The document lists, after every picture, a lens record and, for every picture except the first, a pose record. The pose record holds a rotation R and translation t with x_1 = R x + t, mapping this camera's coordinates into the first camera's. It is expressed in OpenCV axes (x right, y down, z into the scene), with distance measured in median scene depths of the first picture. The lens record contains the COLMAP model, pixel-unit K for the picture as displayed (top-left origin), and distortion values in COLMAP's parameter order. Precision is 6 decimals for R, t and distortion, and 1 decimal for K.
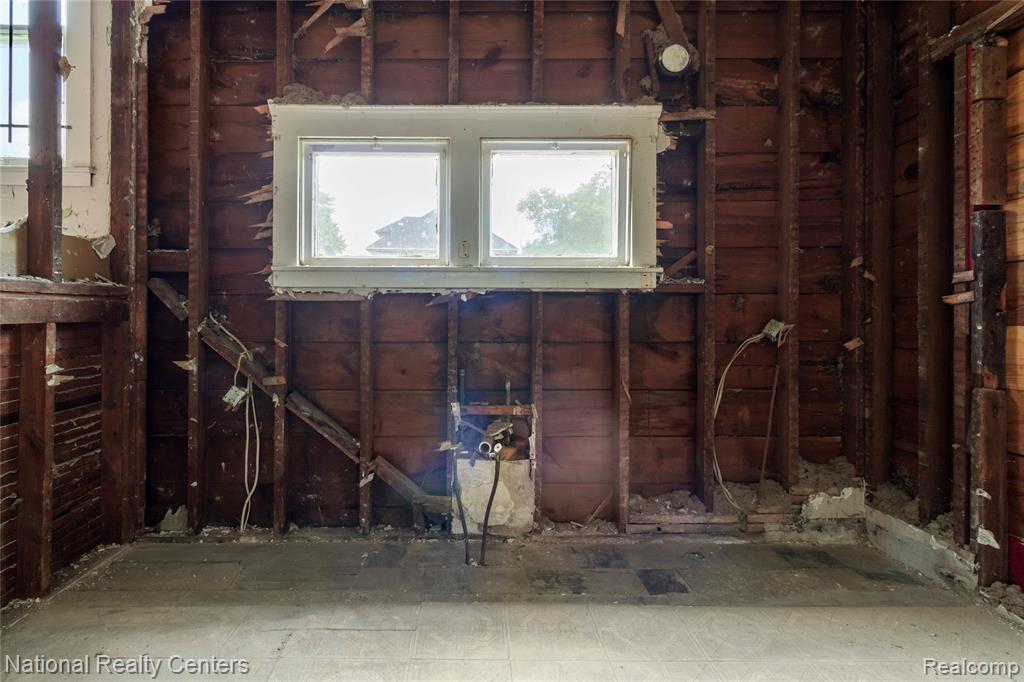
lens RADIAL K [[488.4, 0, 462.7], [0, 488.4, 316.1], [0, 0, 1]] dist [0.001459, -0.000071]
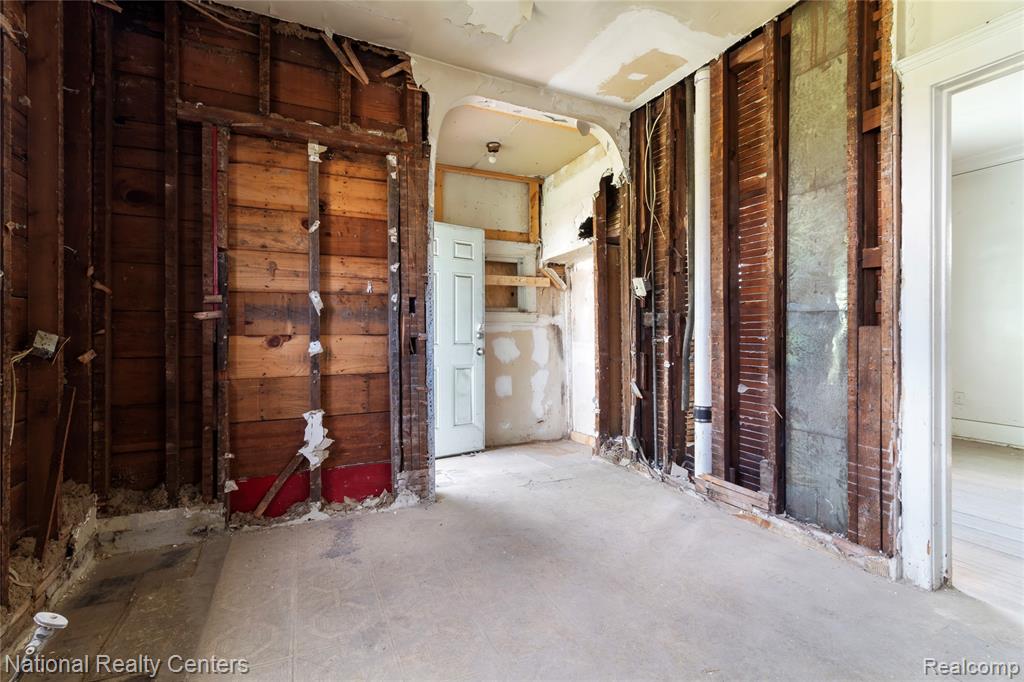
lens RADIAL K [[488.4, 0, 501.4], [0, 488.4, 337.7], [0, 0, 1]] dist [0.001459, -0.000071]
pose [[-0.417451, -0.005571, 0.908682, -0.417936], [-0.004620, 0.999981, 0.004008, 0.013033], [-0.908687, -0.002525, -0.417469, 0.692849]]
